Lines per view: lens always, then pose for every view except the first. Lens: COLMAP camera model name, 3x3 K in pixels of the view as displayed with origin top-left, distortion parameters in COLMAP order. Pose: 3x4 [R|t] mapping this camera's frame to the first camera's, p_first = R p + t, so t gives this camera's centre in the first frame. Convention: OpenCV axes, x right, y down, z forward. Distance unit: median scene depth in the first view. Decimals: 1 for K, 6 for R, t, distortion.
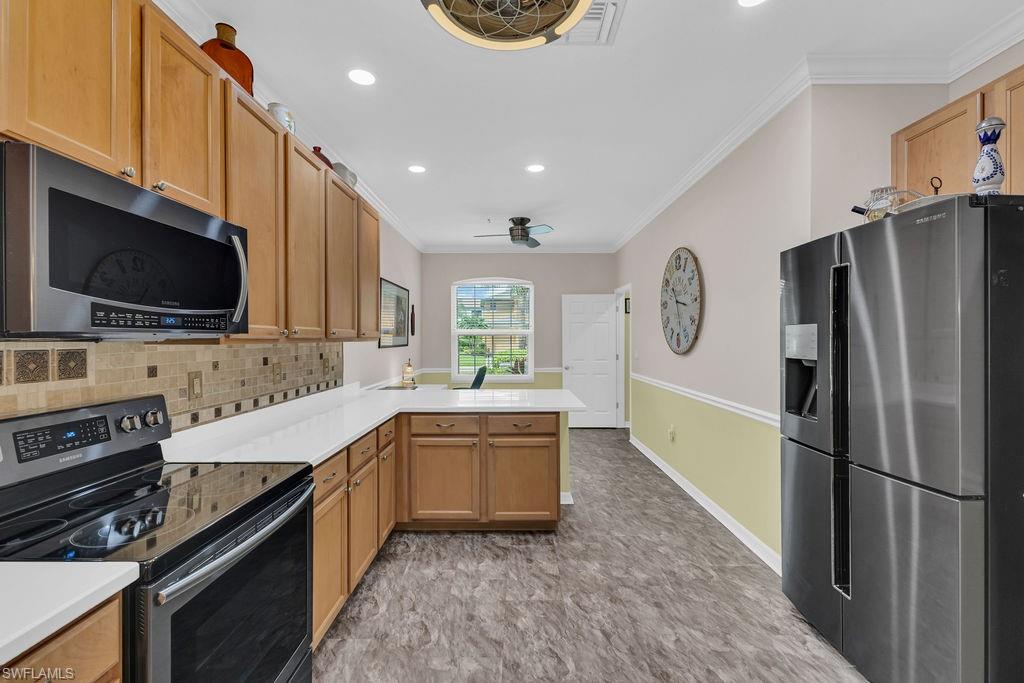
lens RADIAL K [[439.6, 0, 510.0], [0, 439.6, 340.9], [0, 0, 1]] dist [0.010562, -0.001190]
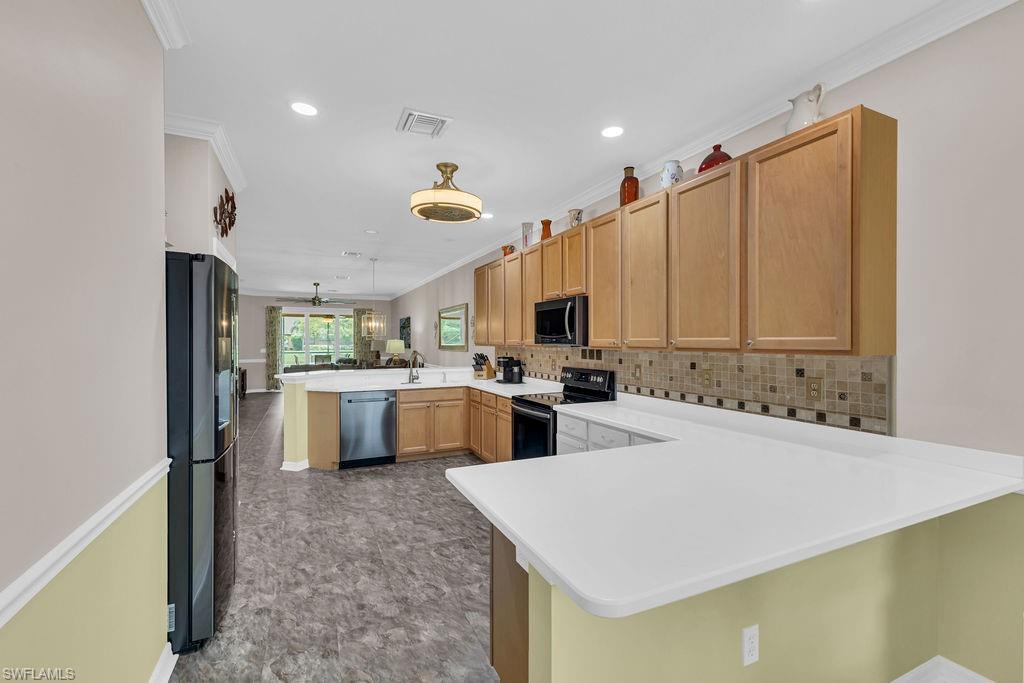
lens RADIAL K [[439.6, 0, 515.2], [0, 439.6, 340.9], [0, 0, 1]] dist [0.010562, -0.001190]
pose [[-0.898743, 0.003343, -0.438464, 0.422729], [0.001129, 0.999985, 0.005309, -0.029707], [0.438475, 0.004276, -0.898733, 1.906475]]
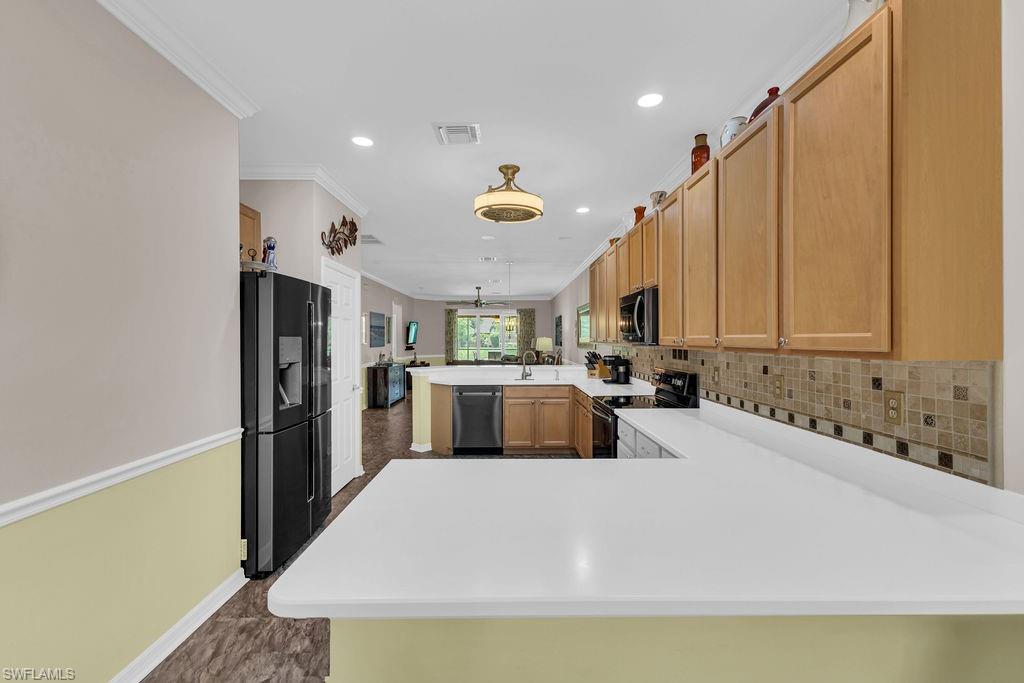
lens RADIAL K [[439.6, 0, 515.4], [0, 439.6, 337.8], [0, 0, 1]] dist [0.010562, -0.001190]
pose [[-0.999553, 0.004277, -0.029594, 0.021841], [0.004225, 0.999989, 0.001824, -0.028784], [0.029601, 0.001698, -0.999560, 1.984408]]
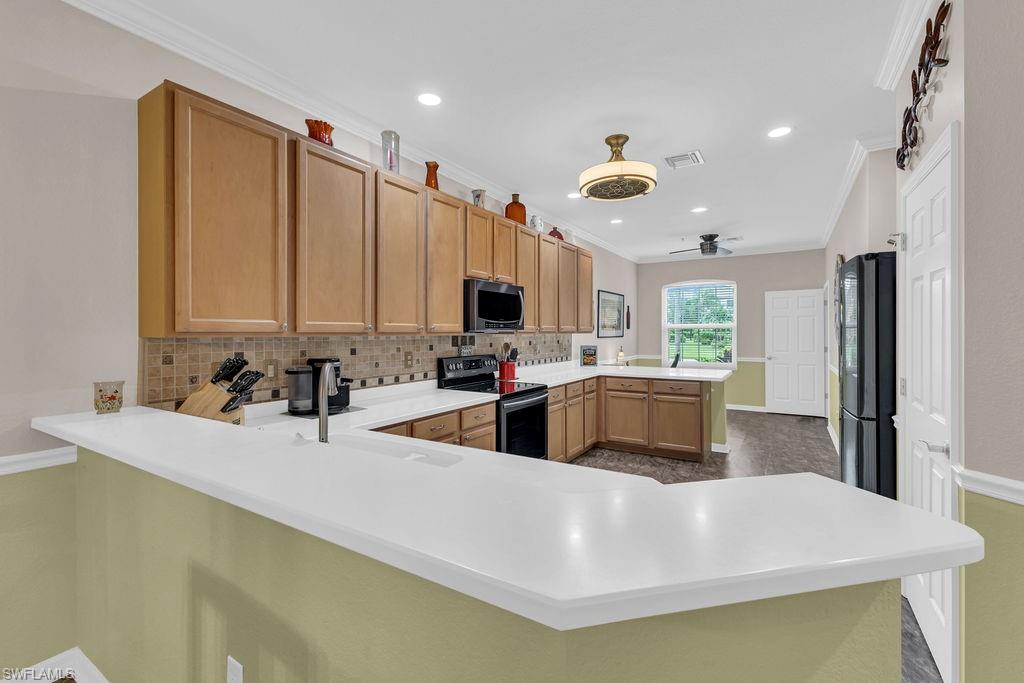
lens RADIAL K [[439.6, 0, 510.9], [0, 439.6, 331.4], [0, 0, 1]] dist [0.010562, -0.001190]
pose [[0.852493, -0.000247, -0.522739, 0.416606], [-0.002535, 0.999986, -0.004606, 0.002743], [0.522733, 0.005252, 0.852480, -0.751081]]
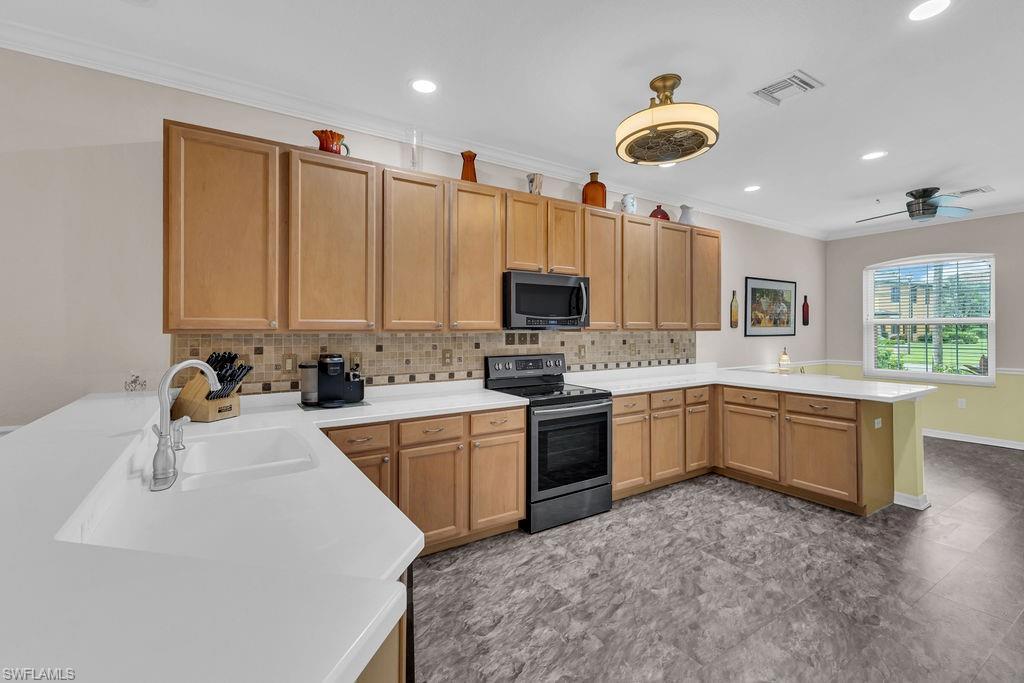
lens RADIAL K [[439.6, 0, 512.8], [0, 439.6, 326.2], [0, 0, 1]] dist [0.010562, -0.001190]
pose [[0.546039, -0.004642, -0.837747, 0.664227], [-0.004306, 0.999956, -0.008348, 0.000369], [0.837749, 0.008166, 0.545995, -0.315083]]
